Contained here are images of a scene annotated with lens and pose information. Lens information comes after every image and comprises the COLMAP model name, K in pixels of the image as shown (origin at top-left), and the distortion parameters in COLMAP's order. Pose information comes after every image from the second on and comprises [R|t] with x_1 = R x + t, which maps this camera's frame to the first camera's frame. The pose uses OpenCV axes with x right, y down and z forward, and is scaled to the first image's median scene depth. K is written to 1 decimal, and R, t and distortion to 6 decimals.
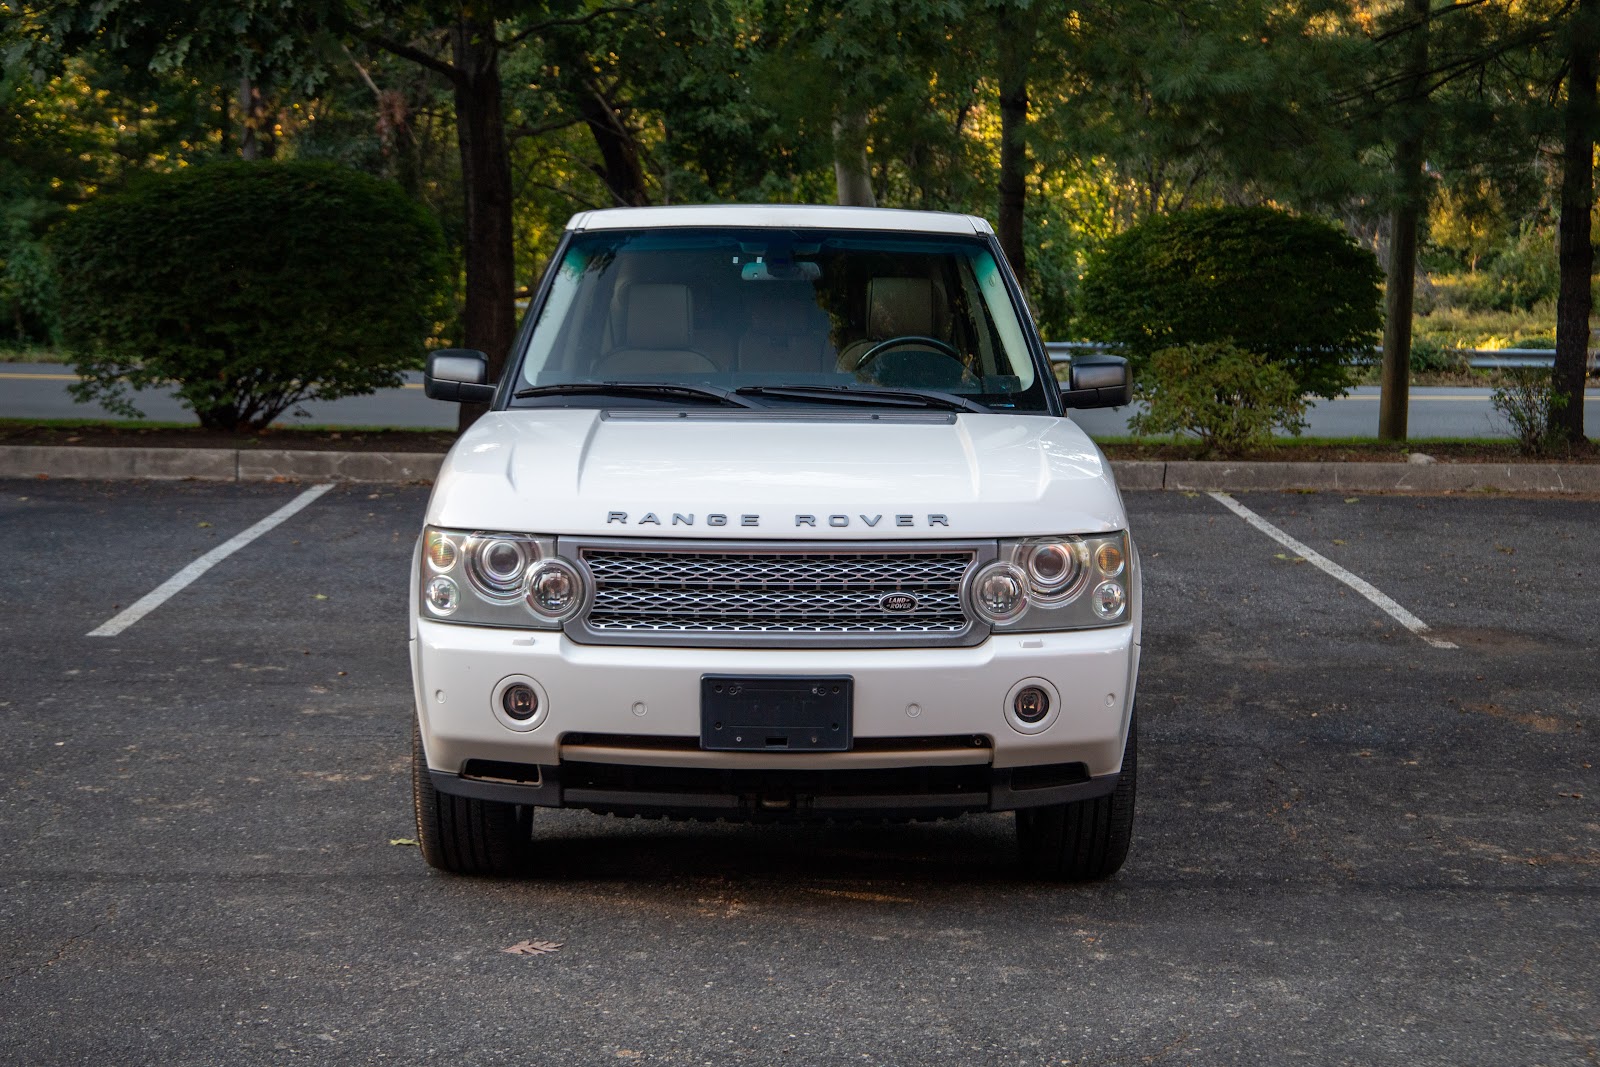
lens RADIAL K [[2459.1, 0, 835.4], [0, 2459.1, 546.7], [0, 0, 1]] dist [0.117334, 0.176891]
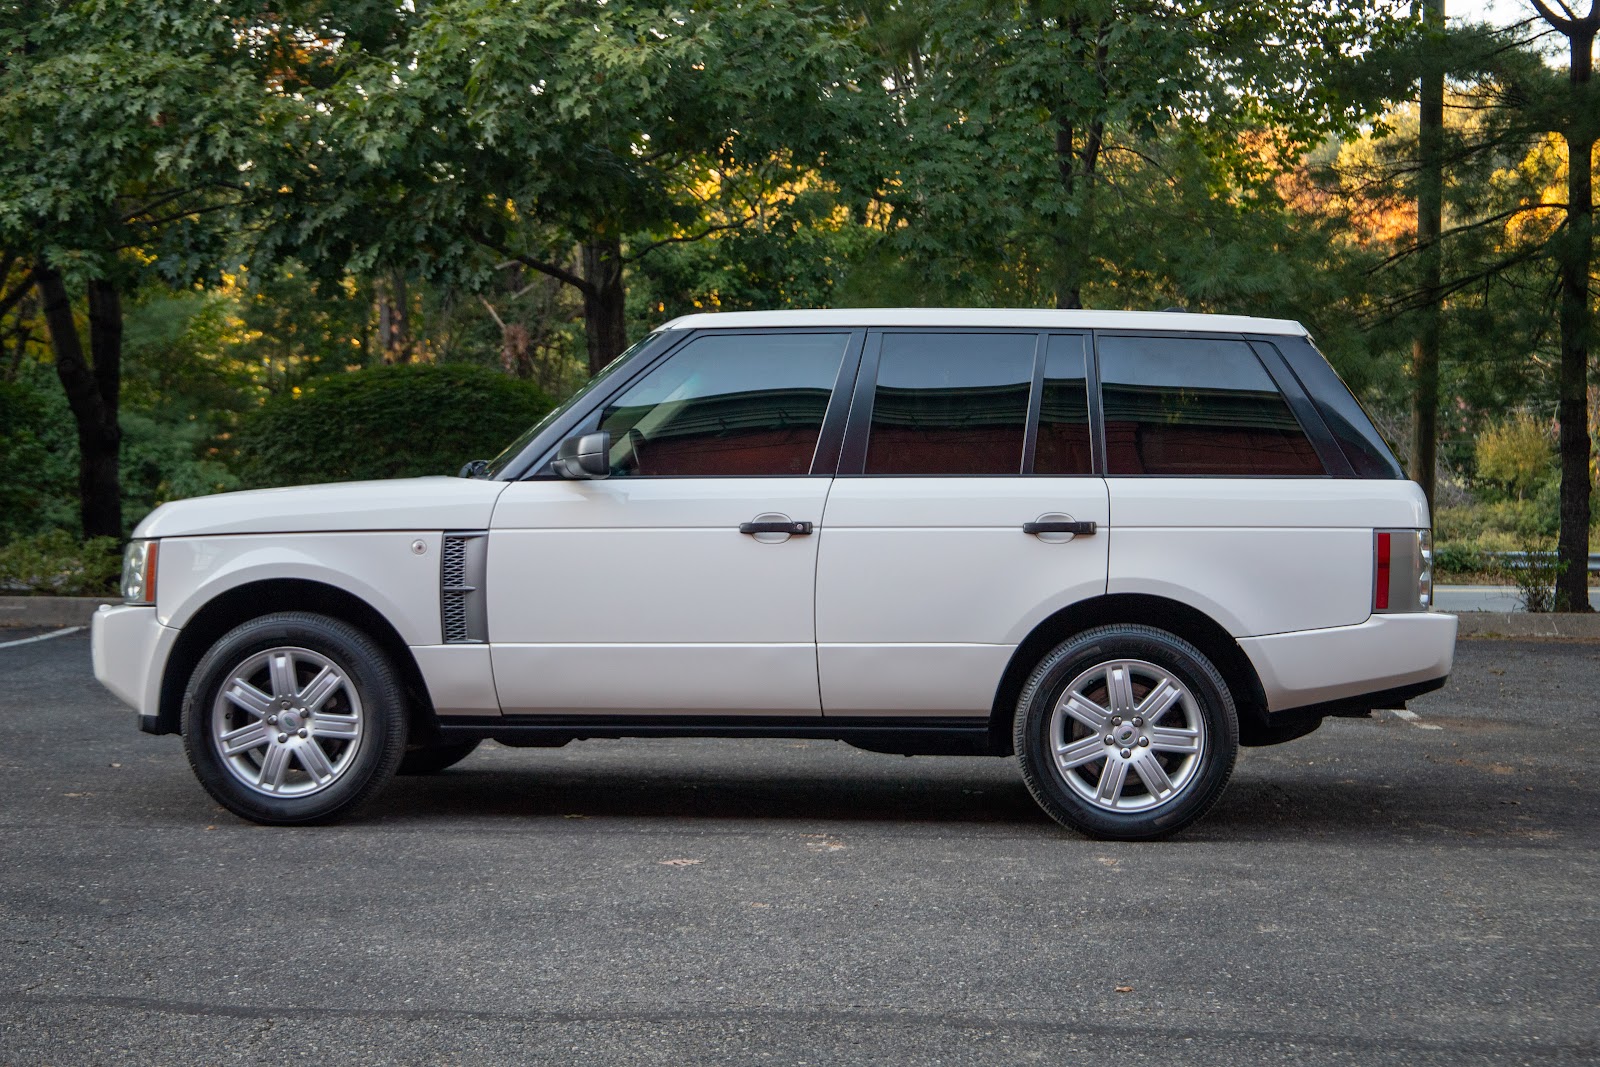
lens RADIAL K [[2369.3, 0, 833.8], [0, 2369.3, 540.9], [0, 0, 1]] dist [0.093174, 0.234469]
pose [[0.999406, -0.003627, -0.034266, 0.000569], [0.000152, 0.994899, -0.100880, 0.040982], [0.034457, 0.100815, 0.994308, -0.092793]]
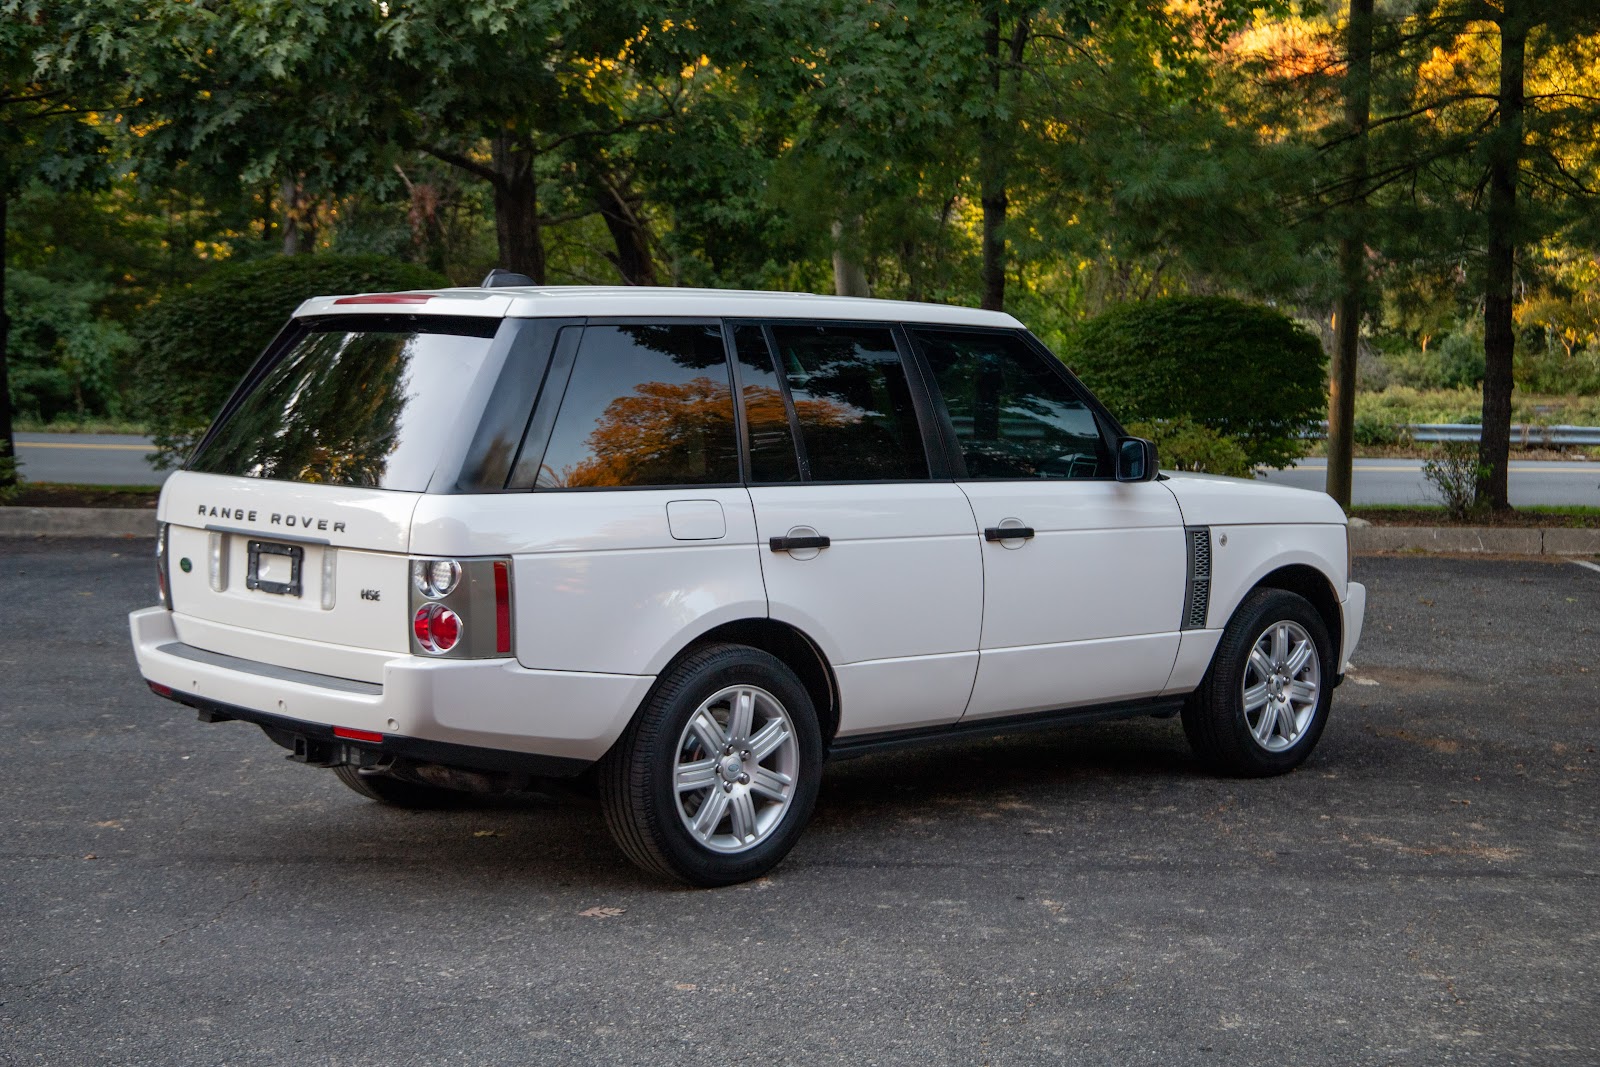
lens RADIAL K [[2340.7, 0, 833.7], [0, 2340.7, 548.4], [0, 0, 1]] dist [0.092886, 0.213891]
pose [[0.999991, 0.002384, 0.003516, -0.003931], [-0.002292, 0.999665, -0.025784, 0.003875], [-0.003576, 0.025776, 0.999661, -0.059256]]
